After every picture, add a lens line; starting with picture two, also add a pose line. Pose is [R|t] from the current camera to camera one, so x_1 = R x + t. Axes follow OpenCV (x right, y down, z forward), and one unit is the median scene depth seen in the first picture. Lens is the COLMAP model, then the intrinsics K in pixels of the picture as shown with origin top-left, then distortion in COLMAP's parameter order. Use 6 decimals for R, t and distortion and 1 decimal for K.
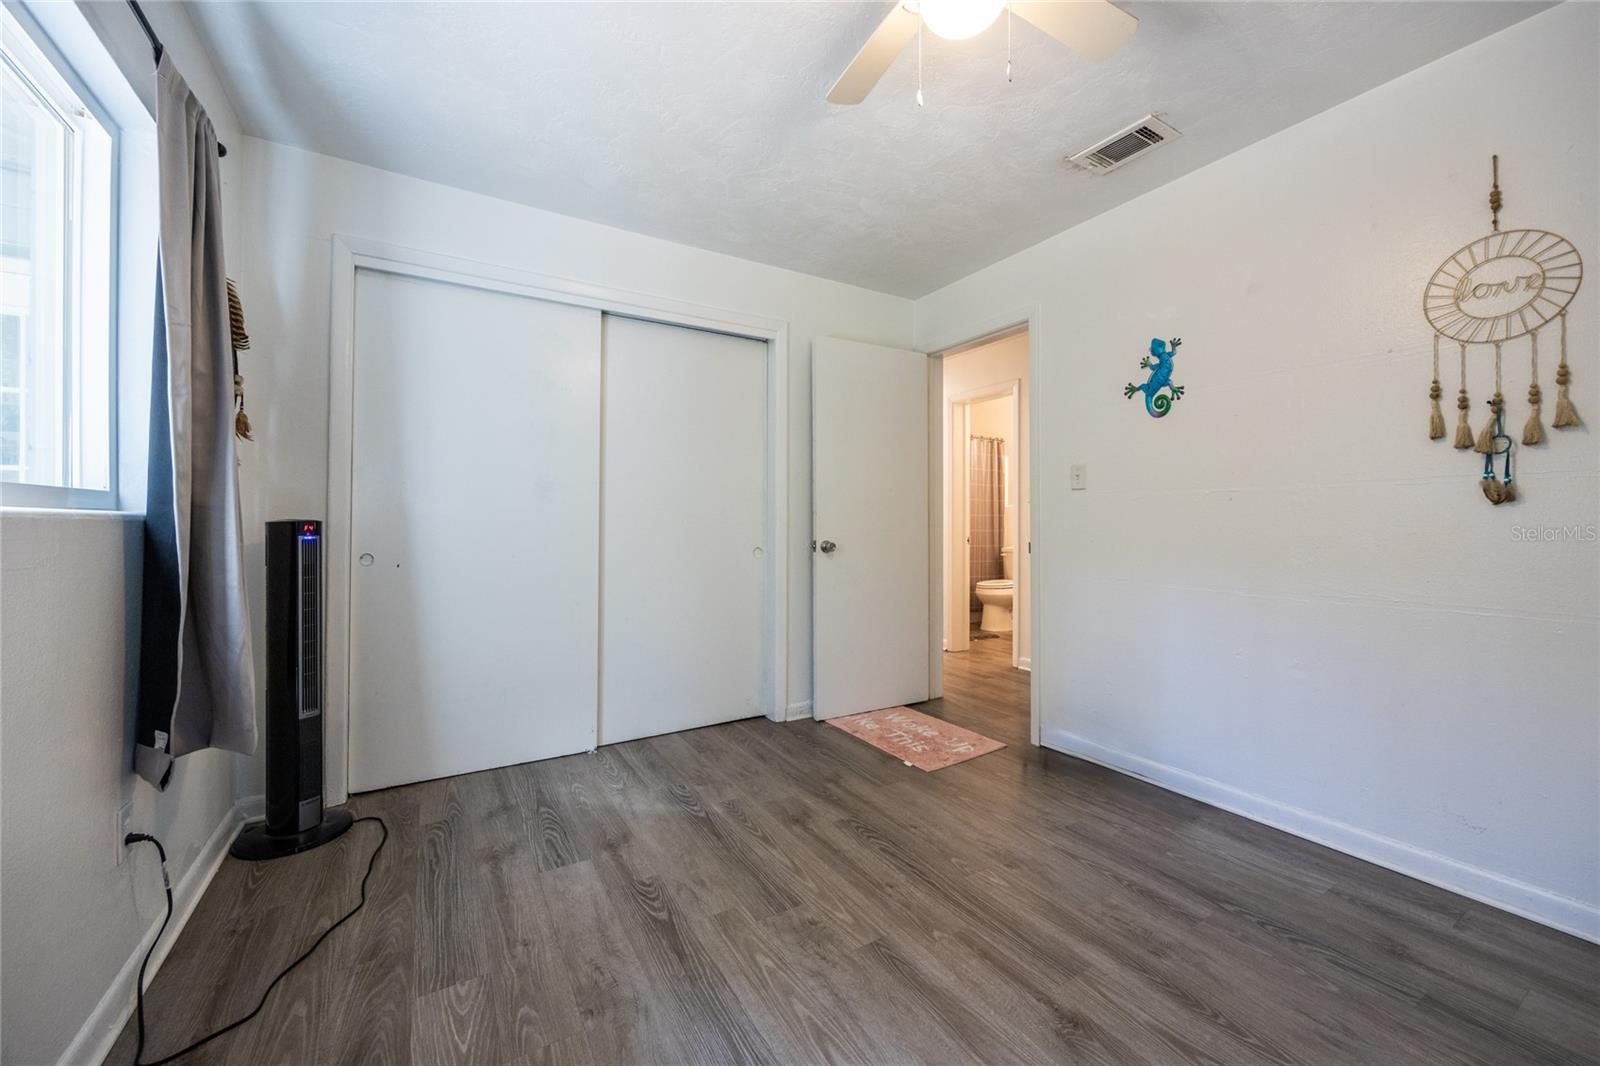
lens RADIAL K [[620.8, 0, 826.0], [0, 620.8, 517.4], [0, 0, 1]] dist [-0.003563, 0.000860]
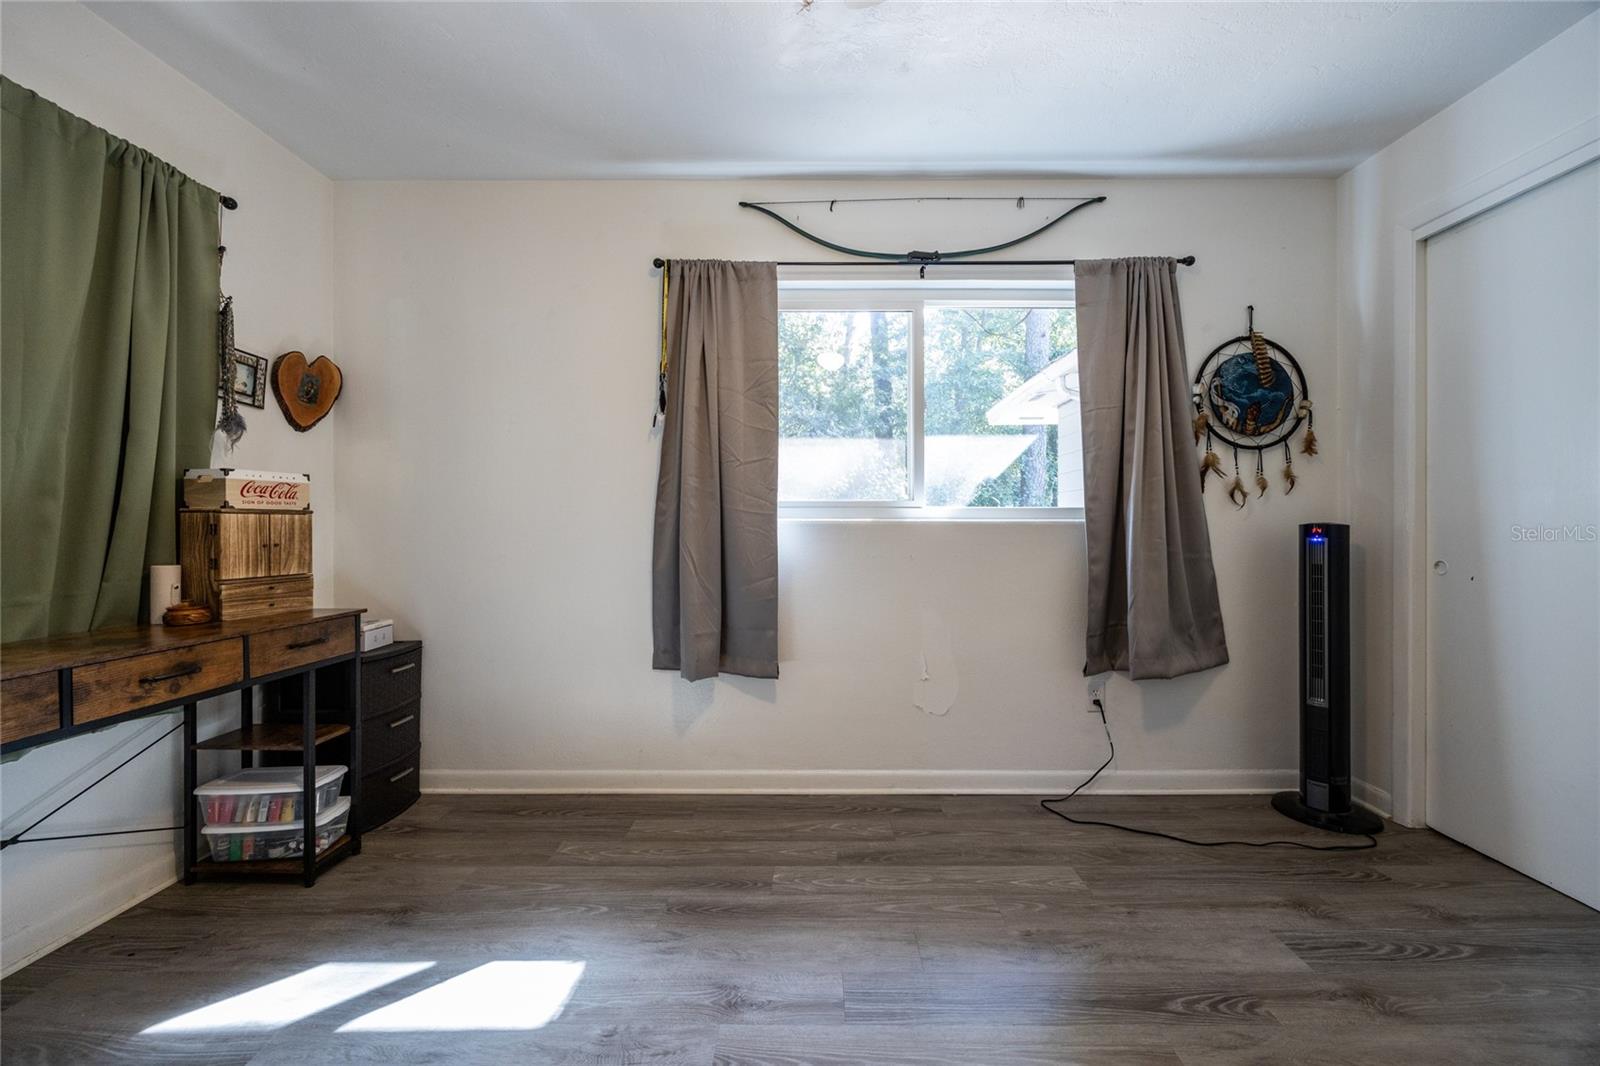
lens RADIAL K [[622.1, 0, 802.9], [0, 622.1, 524.4], [0, 0, 1]] dist [-0.006115, 0.000706]
pose [[-0.554583, -0.002599, -0.832125, 0.485797], [0.007943, 0.999933, -0.008417, 0.007611], [0.832091, -0.011277, -0.554525, 0.743027]]
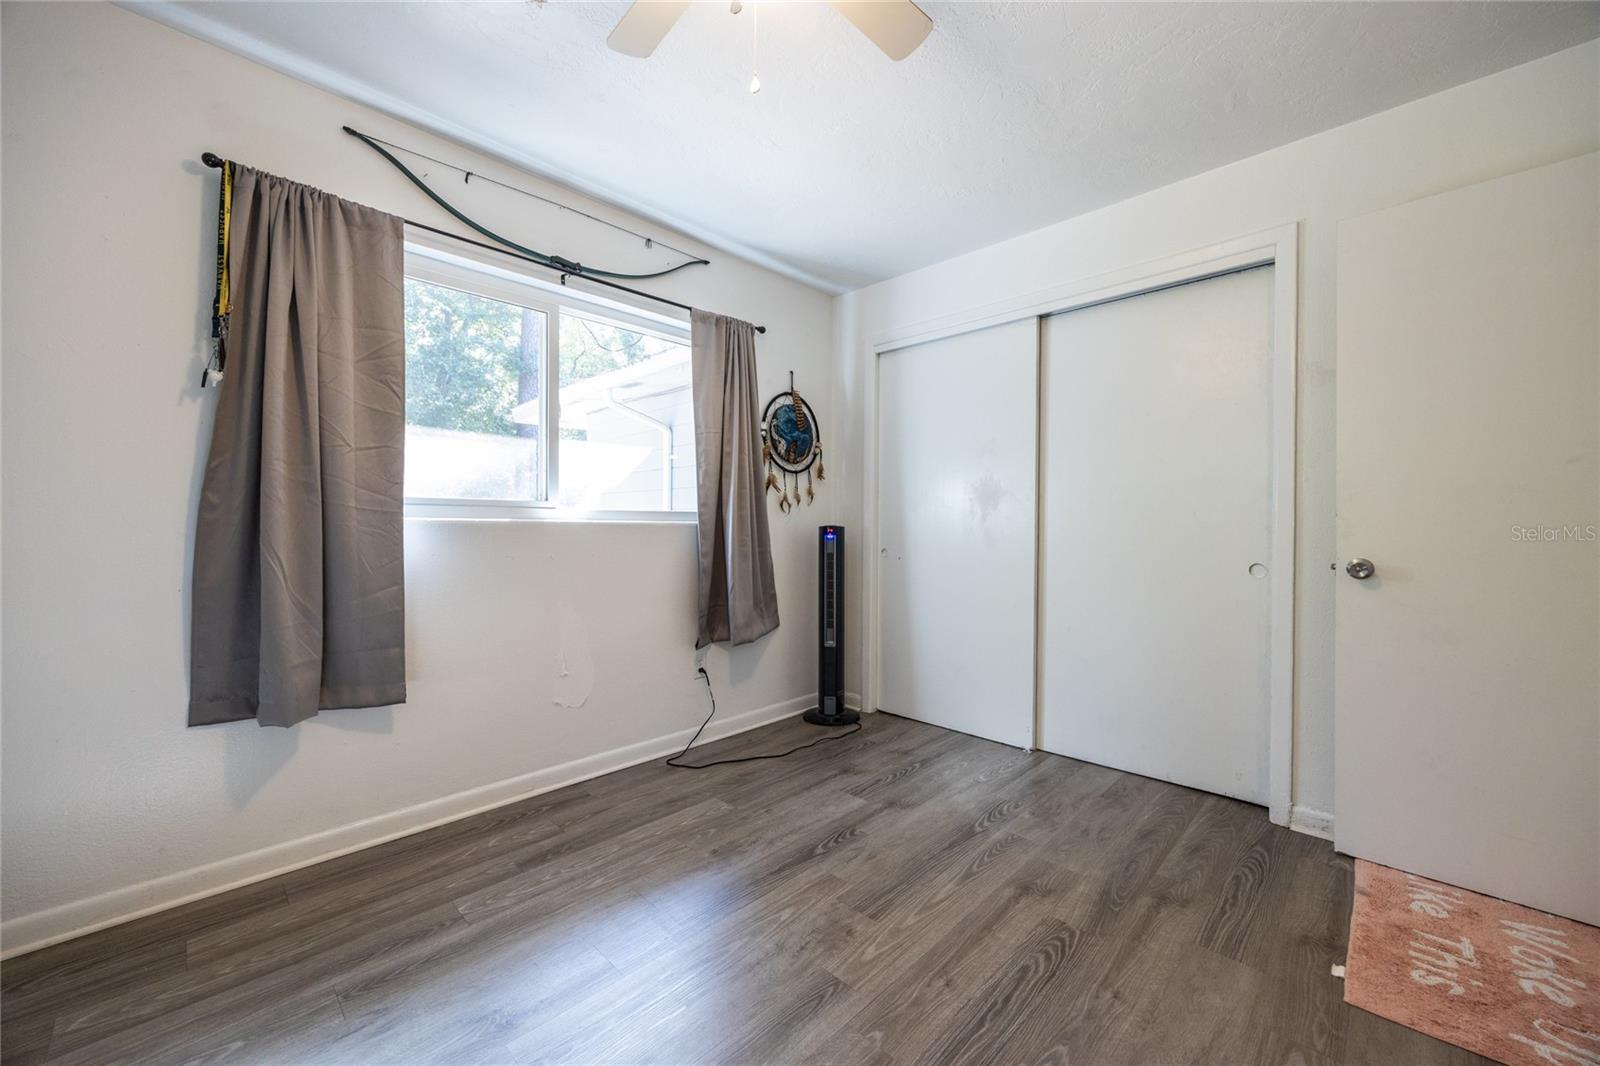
lens RADIAL K [[622.1, 0, 811.9], [0, 622.1, 526.5], [0, 0, 1]] dist [-0.006115, 0.000706]
pose [[0.232110, -0.000316, -0.972690, 0.646121], [0.006070, 0.999981, 0.001124, 0.004664], [0.972671, -0.006165, 0.232107, 0.500584]]
